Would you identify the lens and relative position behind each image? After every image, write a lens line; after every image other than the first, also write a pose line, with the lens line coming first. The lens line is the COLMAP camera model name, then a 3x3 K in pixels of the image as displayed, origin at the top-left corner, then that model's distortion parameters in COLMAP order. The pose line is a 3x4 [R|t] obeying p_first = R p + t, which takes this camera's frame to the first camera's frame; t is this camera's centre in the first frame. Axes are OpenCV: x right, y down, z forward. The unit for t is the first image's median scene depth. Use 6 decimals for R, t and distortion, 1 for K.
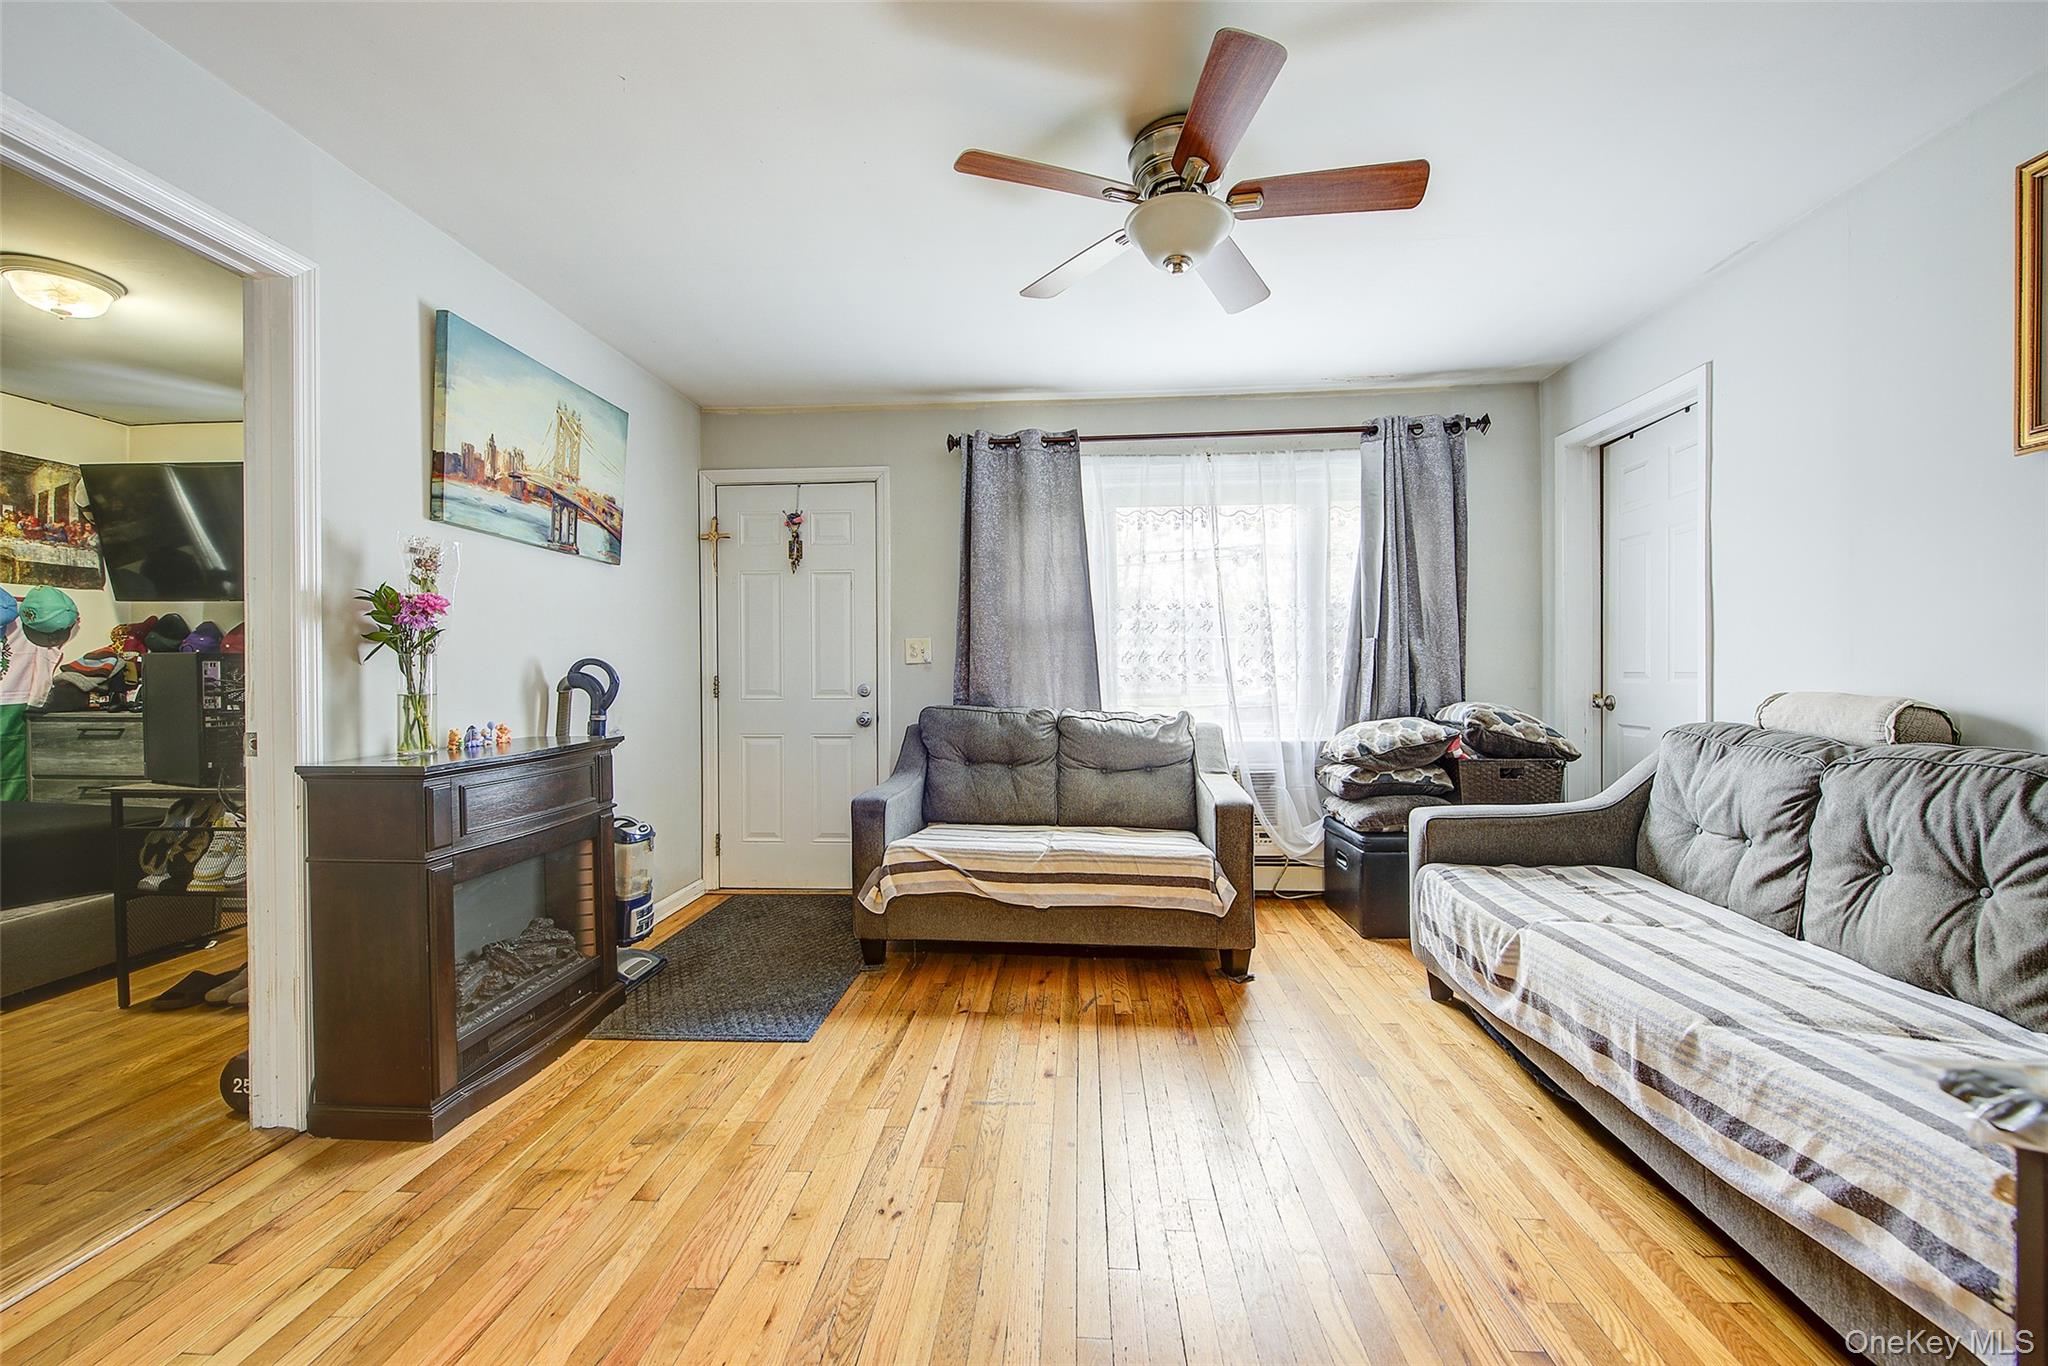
lens RADIAL K [[814.6, 0, 1027.5], [0, 814.6, 679.9], [0, 0, 1]] dist [0.002745, -0.001462]
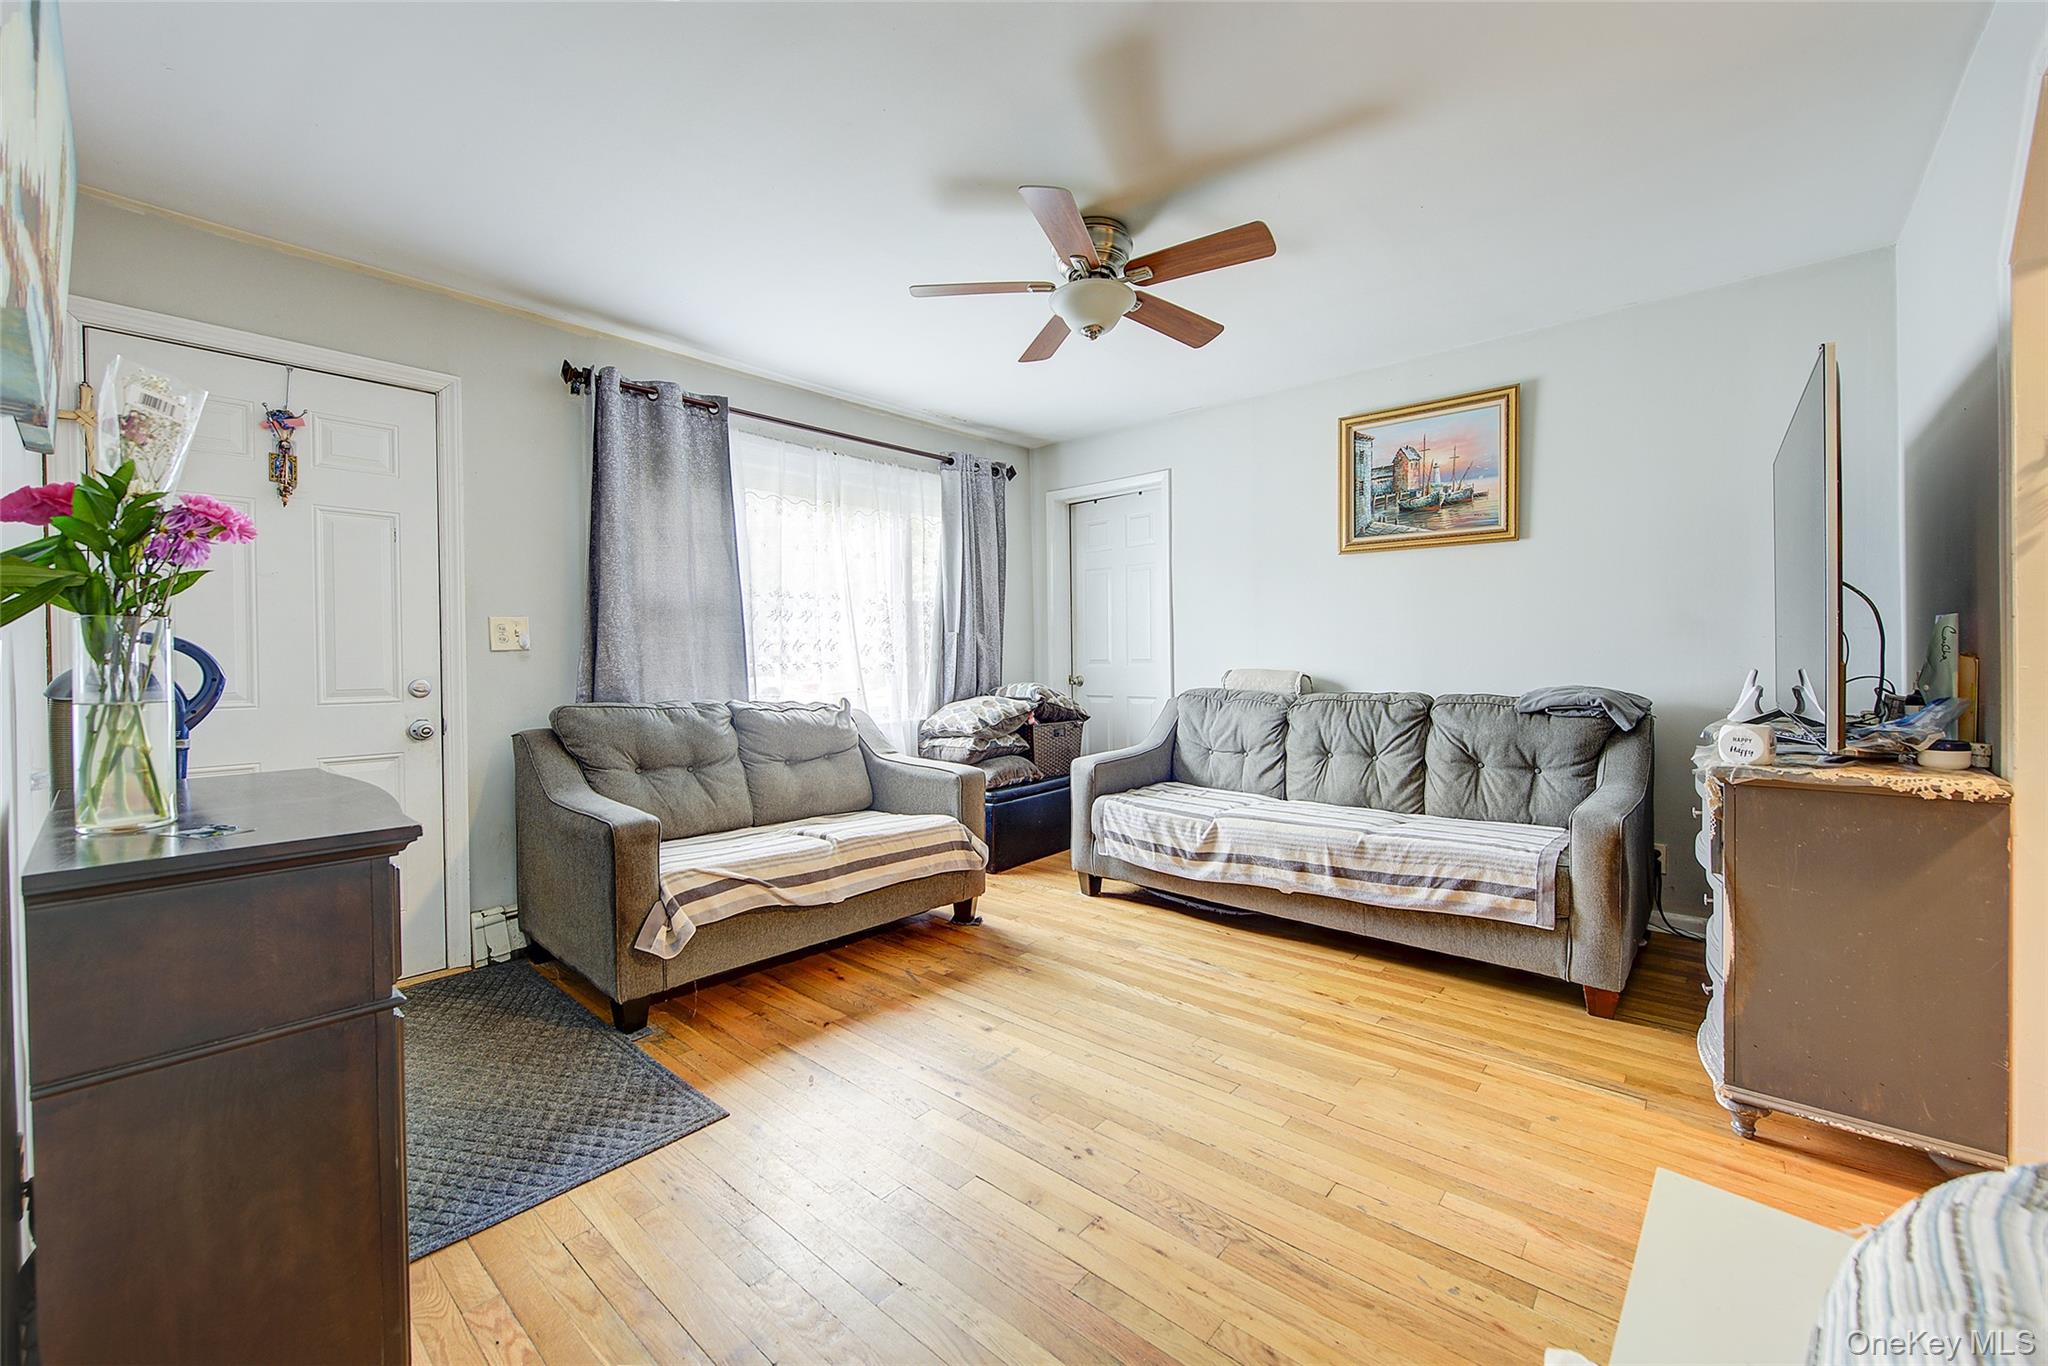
lens RADIAL K [[814.6, 0, 1026.4], [0, 814.6, 668.2], [0, 0, 1]] dist [0.002745, -0.001462]
pose [[0.610057, -0.009486, 0.792301, -0.605761], [0.014803, 0.999890, 0.000574, 0.003768], [-0.792219, 0.011378, 0.610130, 0.223378]]
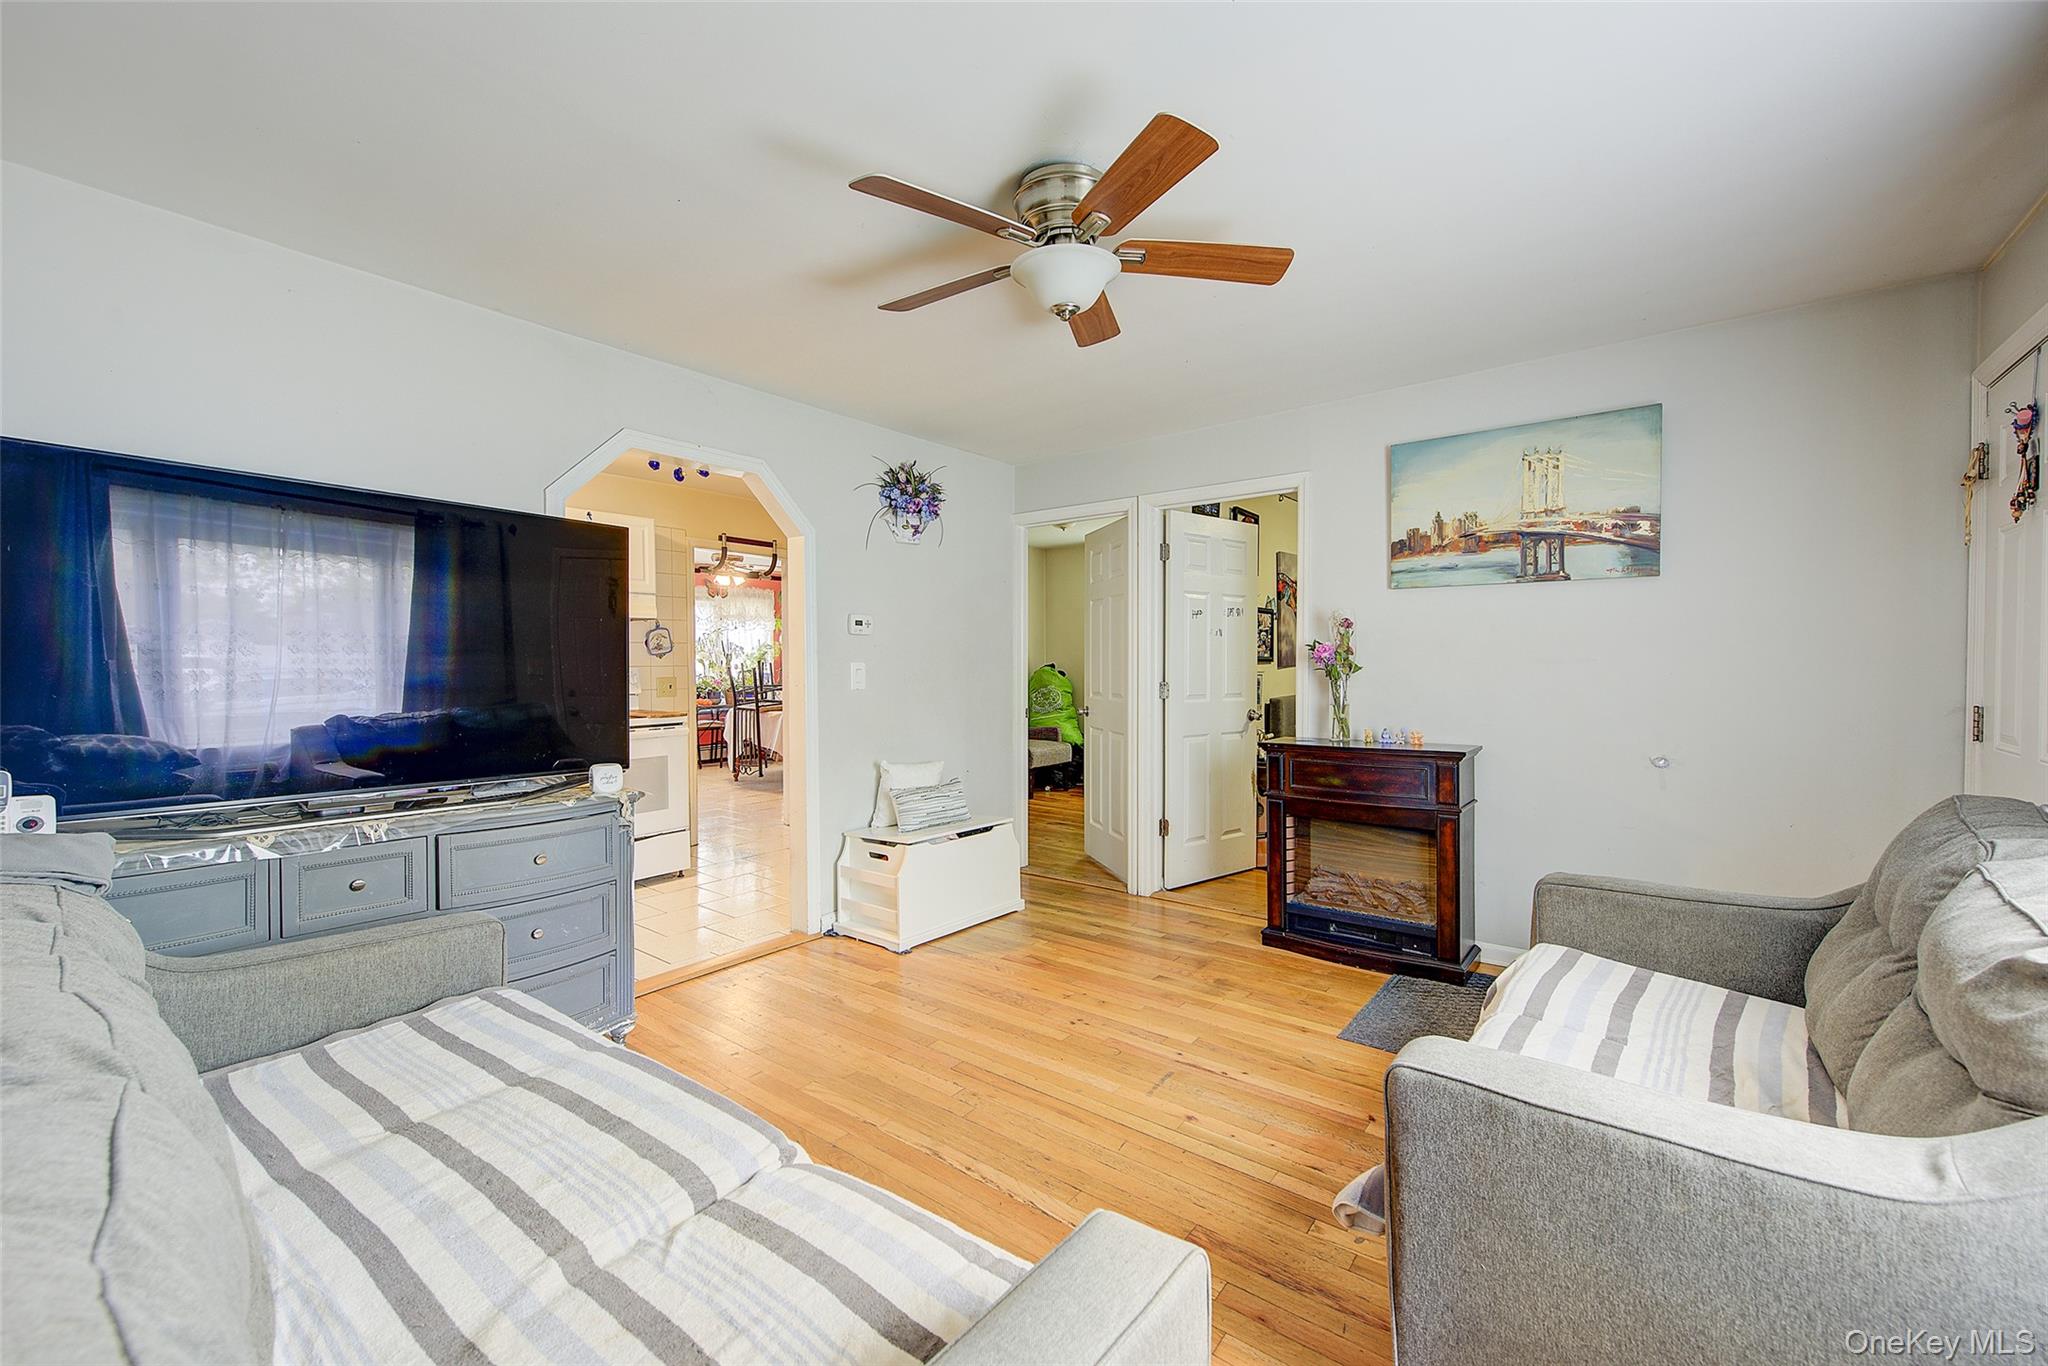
lens RADIAL K [[814.6, 0, 1027.3], [0, 814.6, 667.5], [0, 0, 1]] dist [0.002745, -0.001462]
pose [[-0.564435, 0.015513, -0.825332, 0.729284], [0.004071, 0.999864, 0.016010, -0.064519], [0.825467, 0.005677, -0.564421, 1.064043]]
